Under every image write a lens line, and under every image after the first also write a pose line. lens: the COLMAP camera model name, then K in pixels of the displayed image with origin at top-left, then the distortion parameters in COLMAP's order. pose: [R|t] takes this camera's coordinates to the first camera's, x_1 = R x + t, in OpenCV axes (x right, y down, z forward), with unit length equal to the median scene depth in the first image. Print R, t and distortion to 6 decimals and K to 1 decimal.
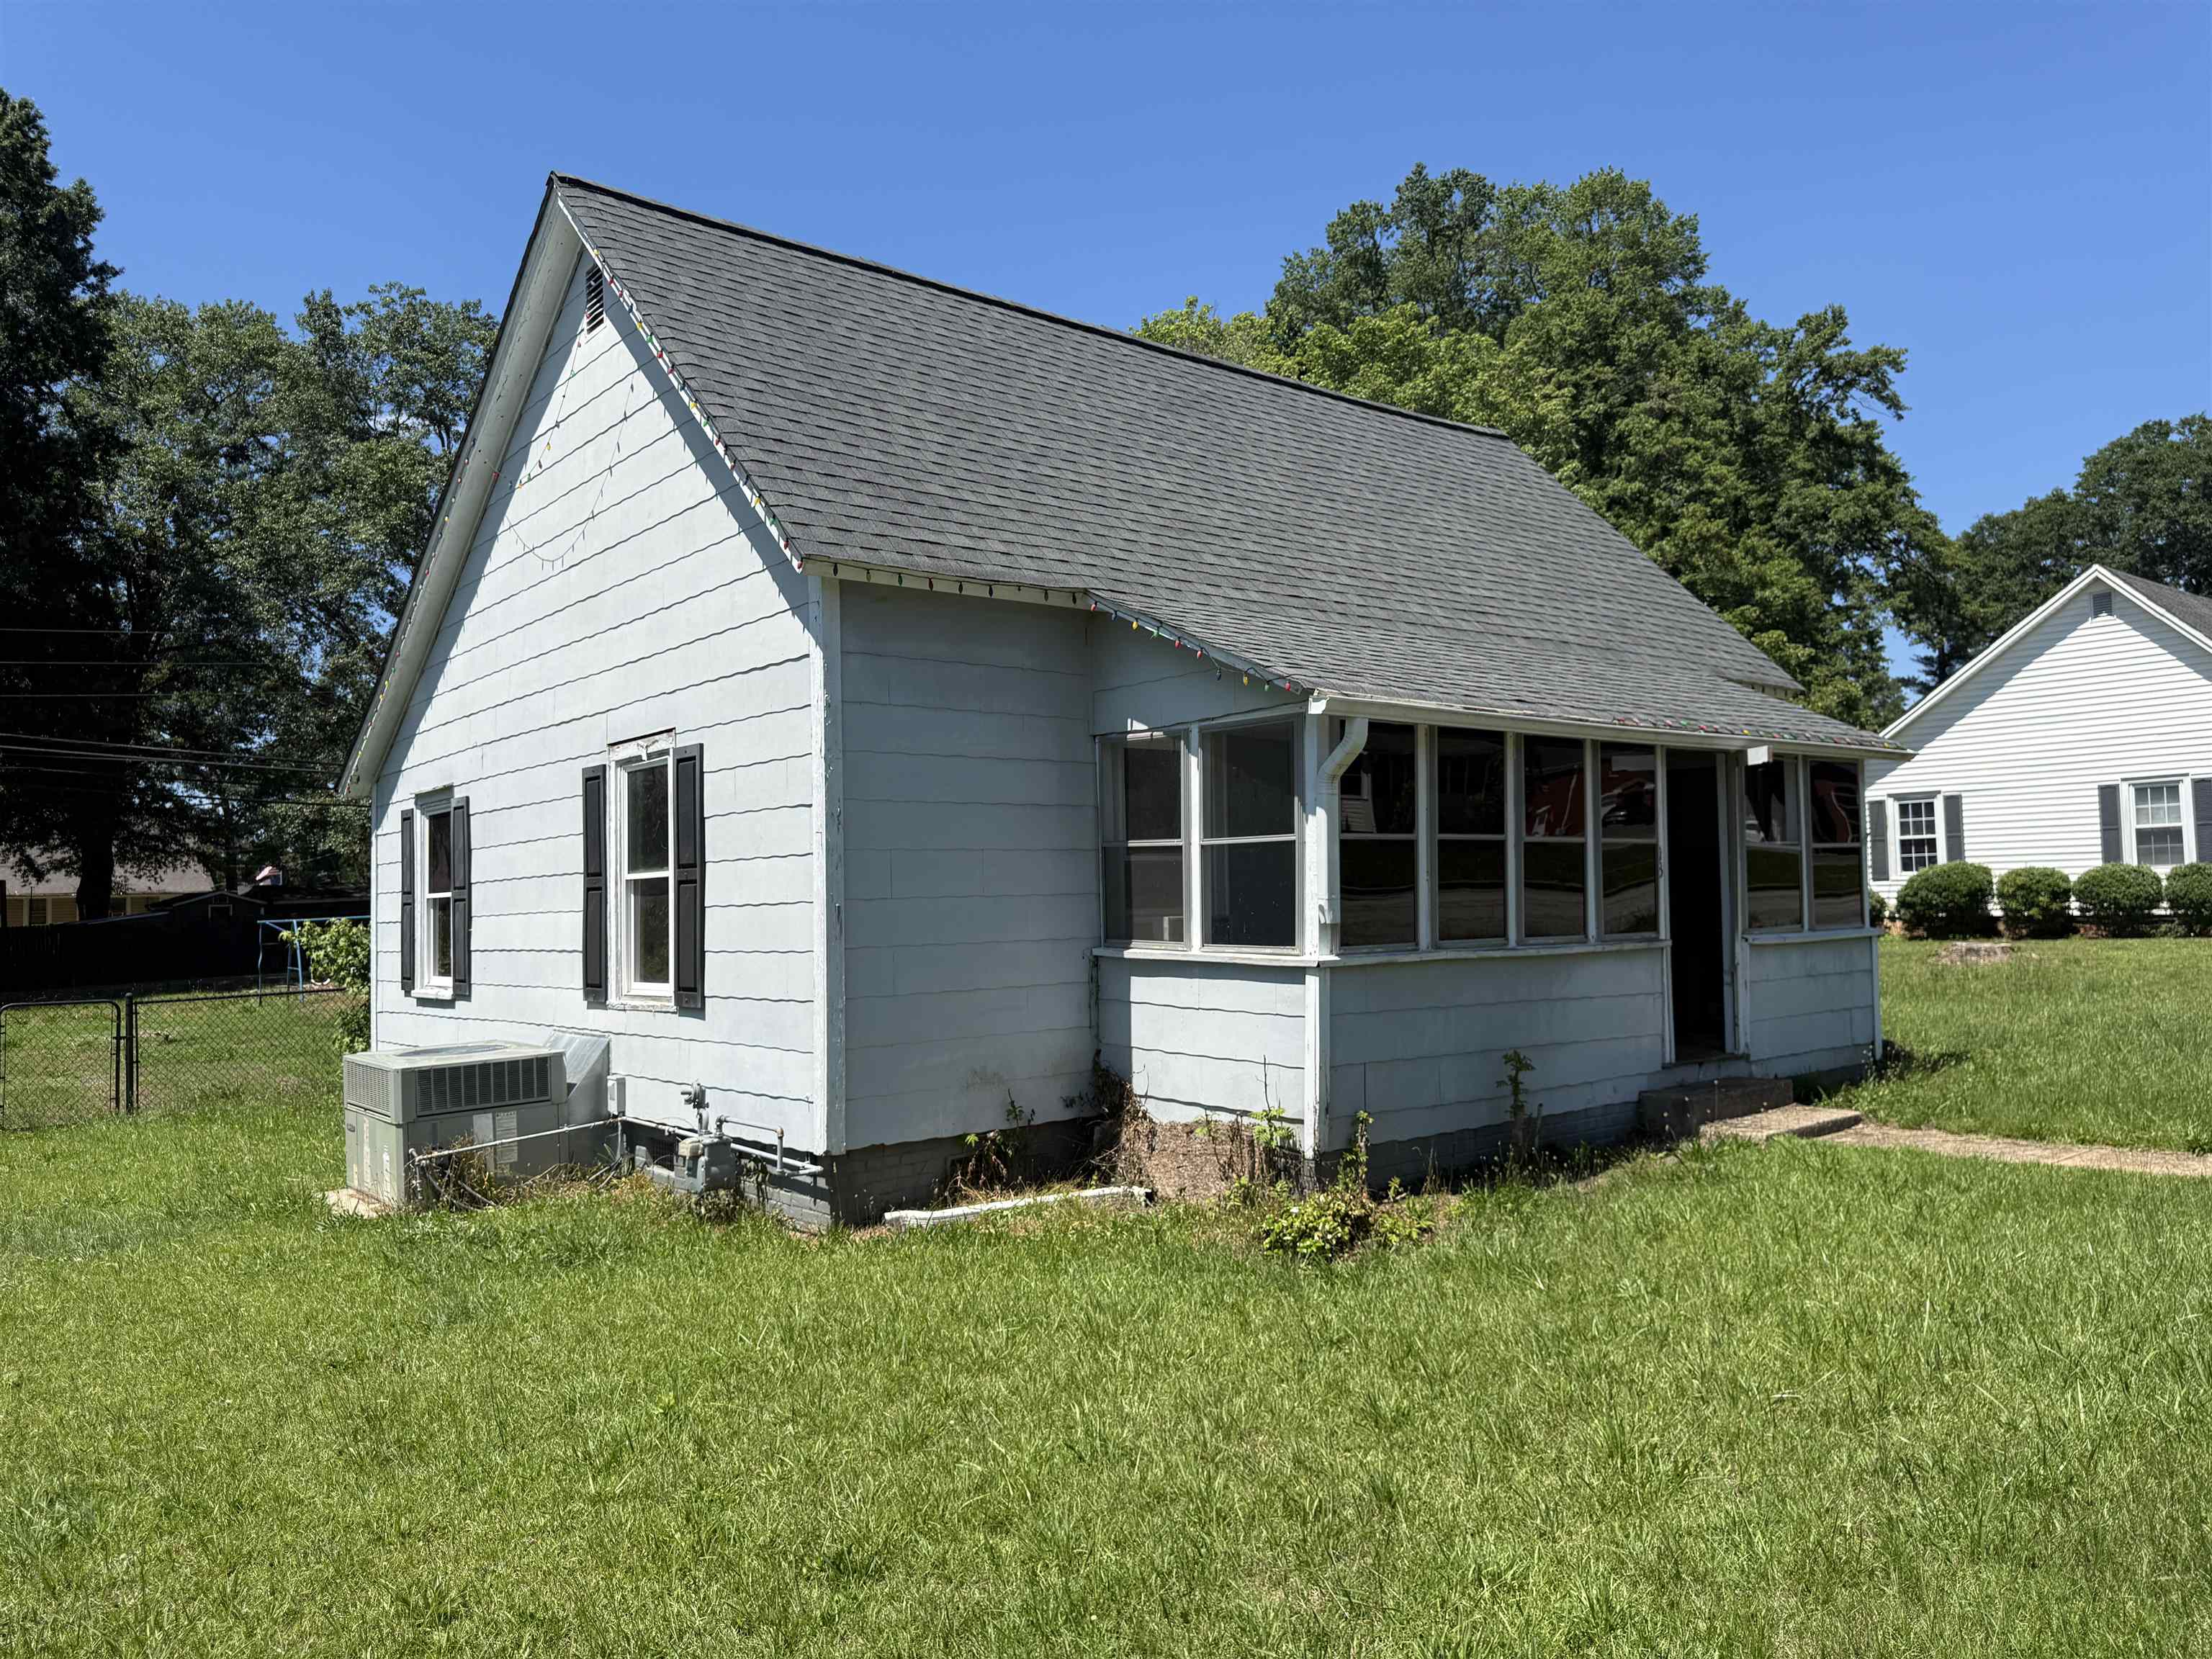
lens RADIAL K [[1567.8, 0, 1106.0], [0, 1567.8, 829.5], [0, 0, 1]] dist [0.062961, -0.056761]
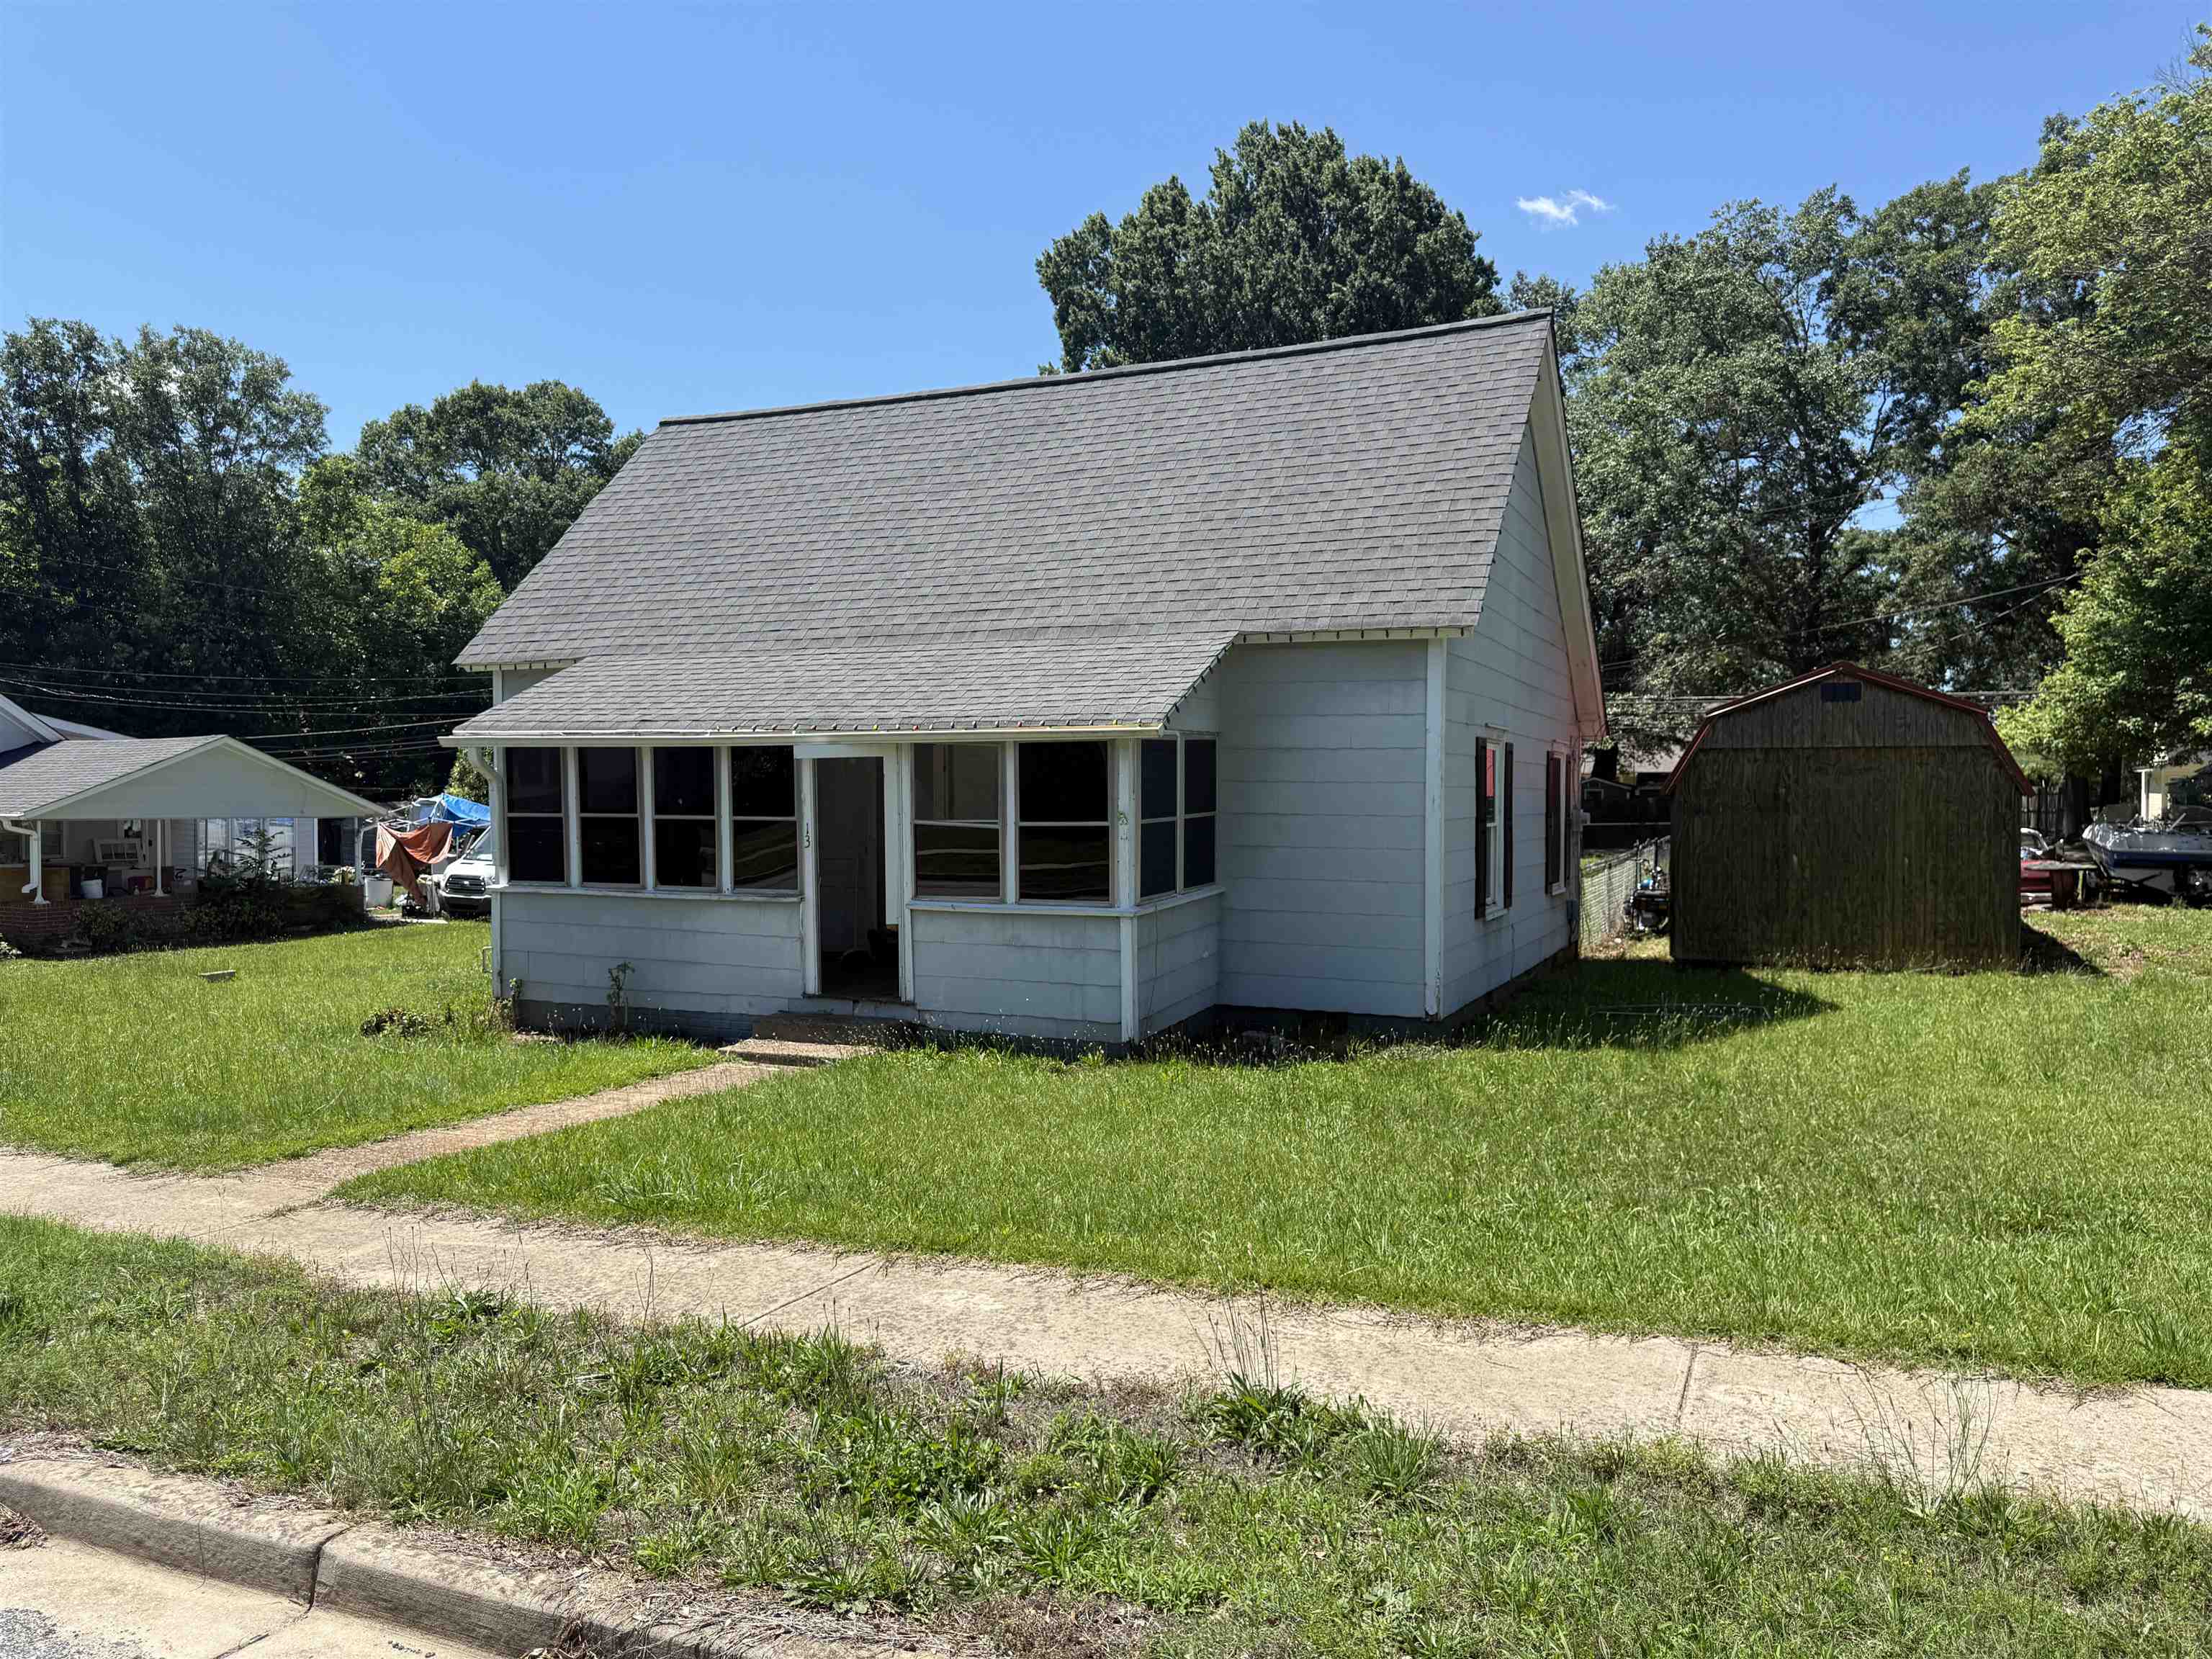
lens RADIAL K [[1567.8, 0, 1106.0], [0, 1567.8, 829.5], [0, 0, 1]] dist [0.062961, -0.056761]
pose [[0.480086, 0.009741, -0.877168, 1.588538], [-0.008053, 0.999945, 0.006697, 0.003790], [0.877185, 0.003849, 0.480138, 0.596009]]
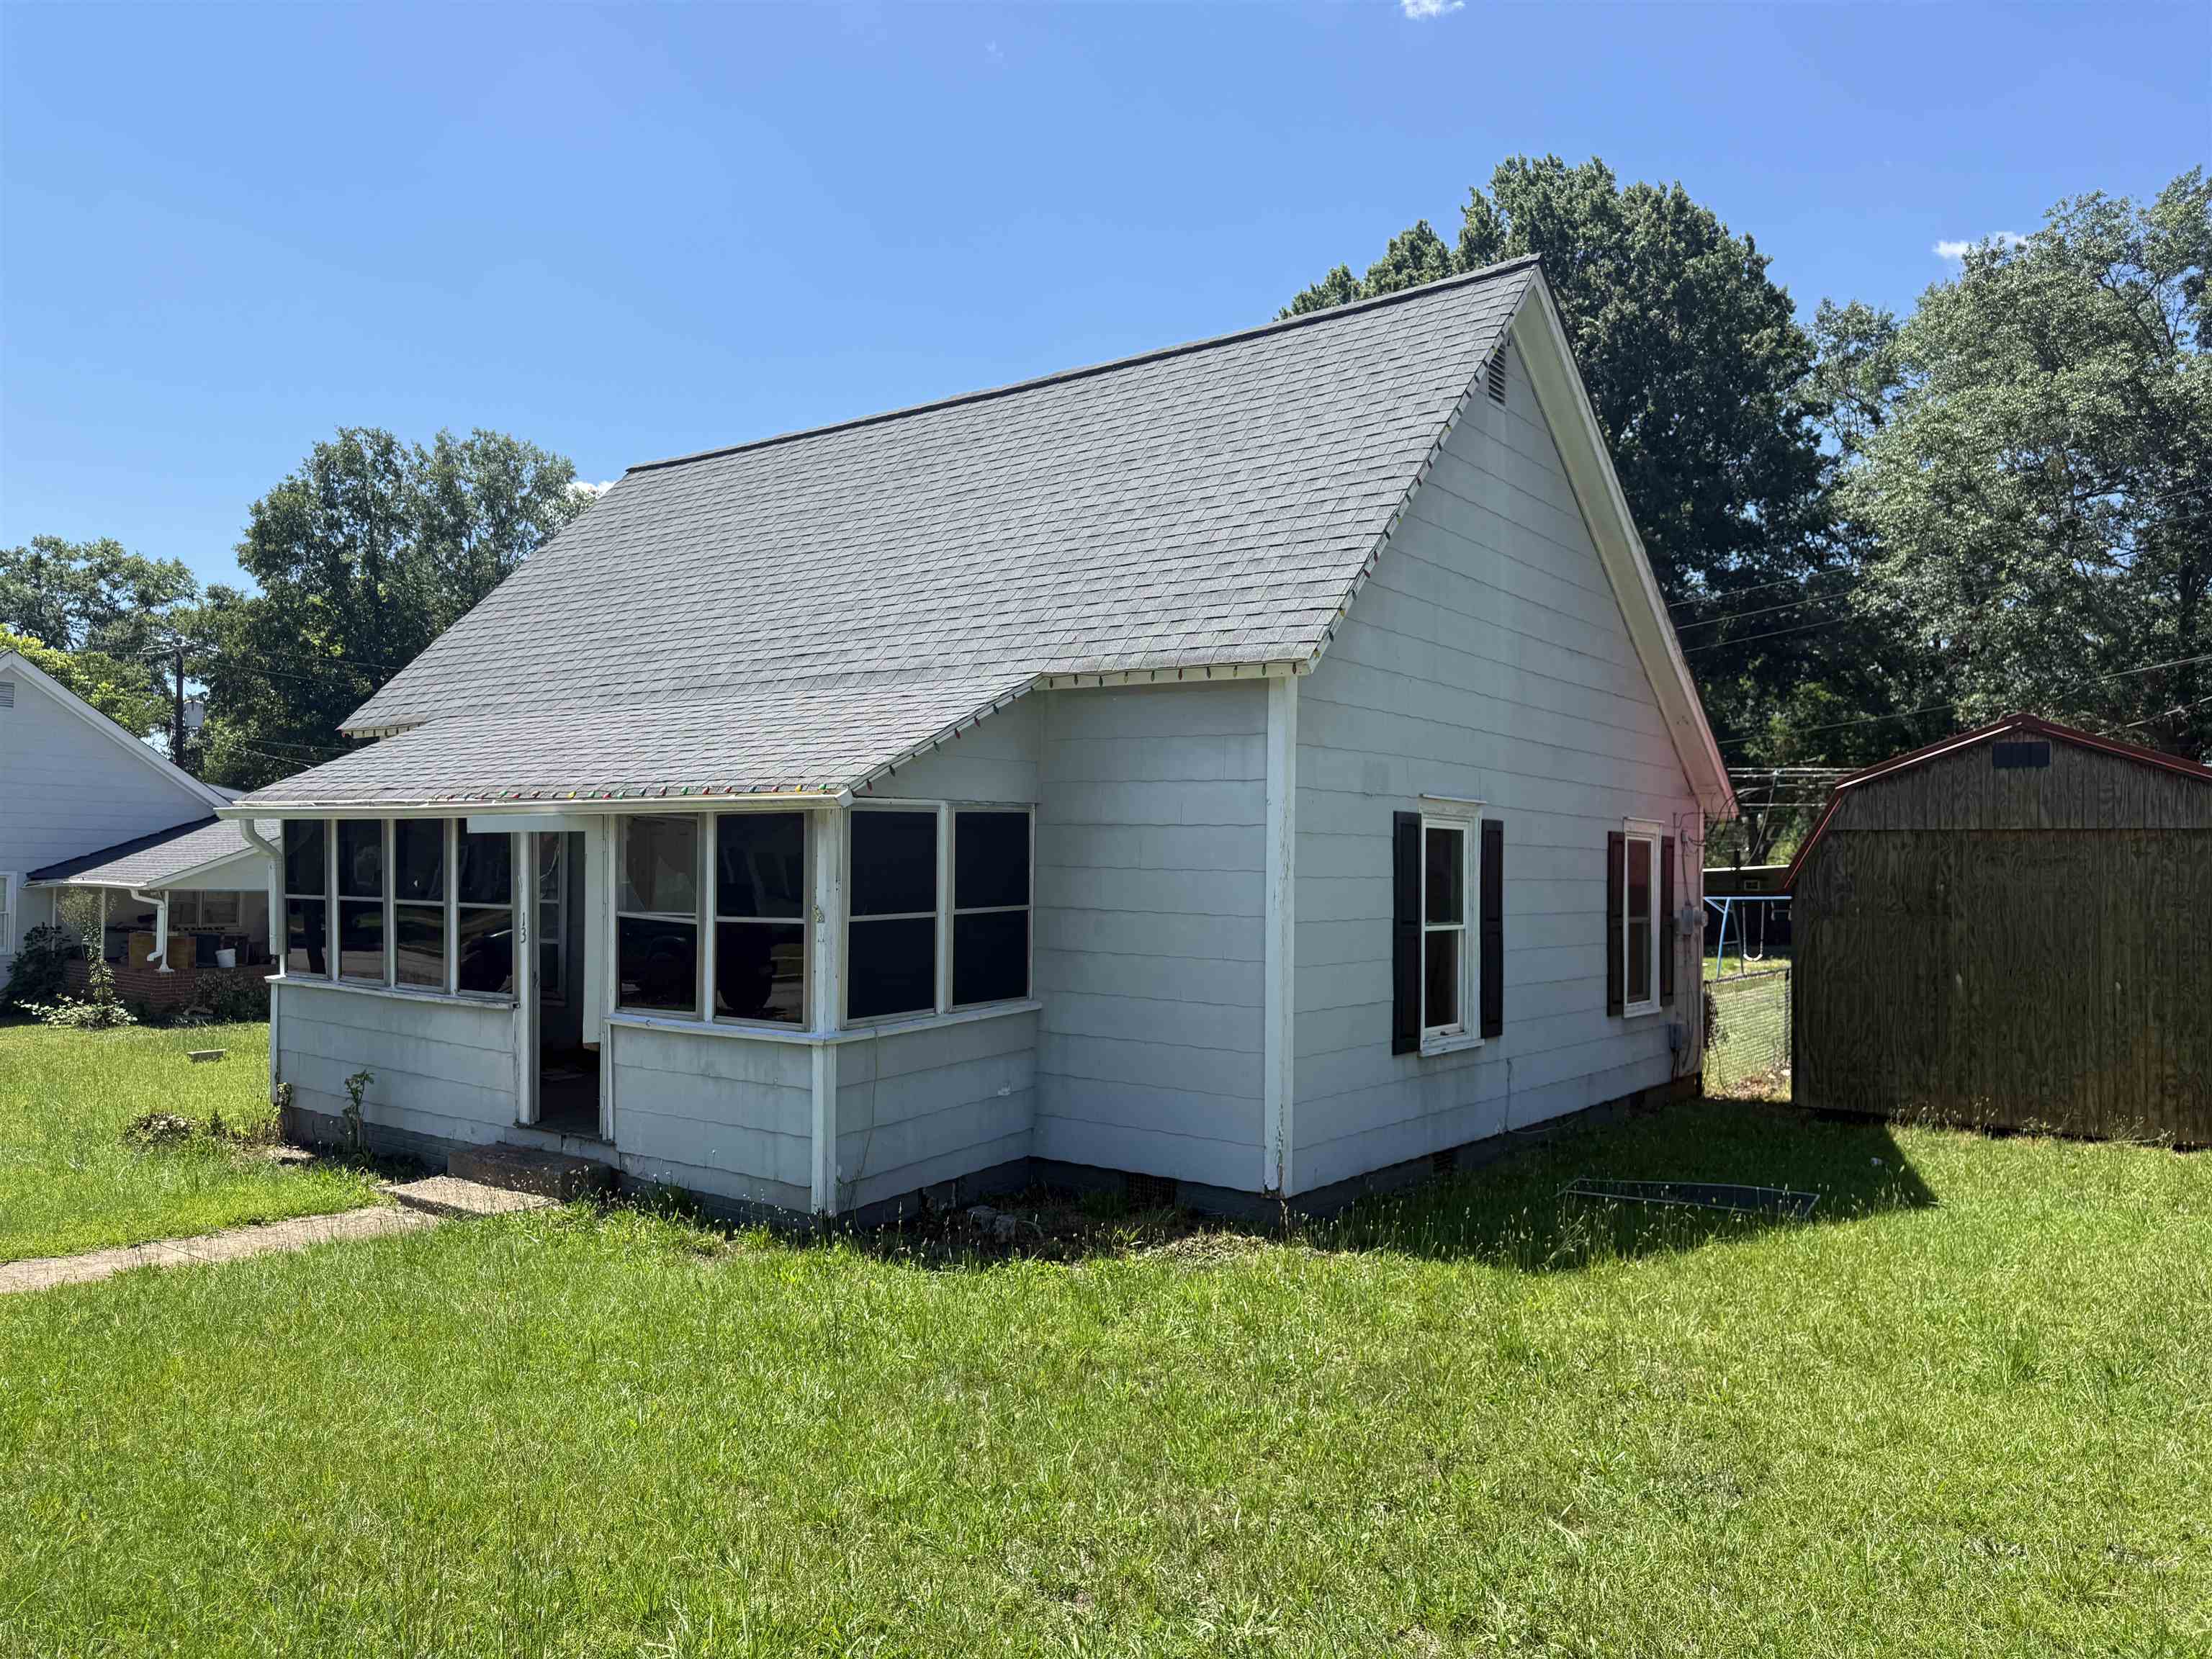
lens RADIAL K [[1567.8, 0, 1106.0], [0, 1567.8, 829.5], [0, 0, 1]] dist [0.062961, -0.056761]
pose [[0.283171, -0.030709, -0.958578, 1.472929], [-0.023141, 0.998977, -0.038839, -0.014203], [0.958790, 0.033180, 0.282171, 1.067212]]
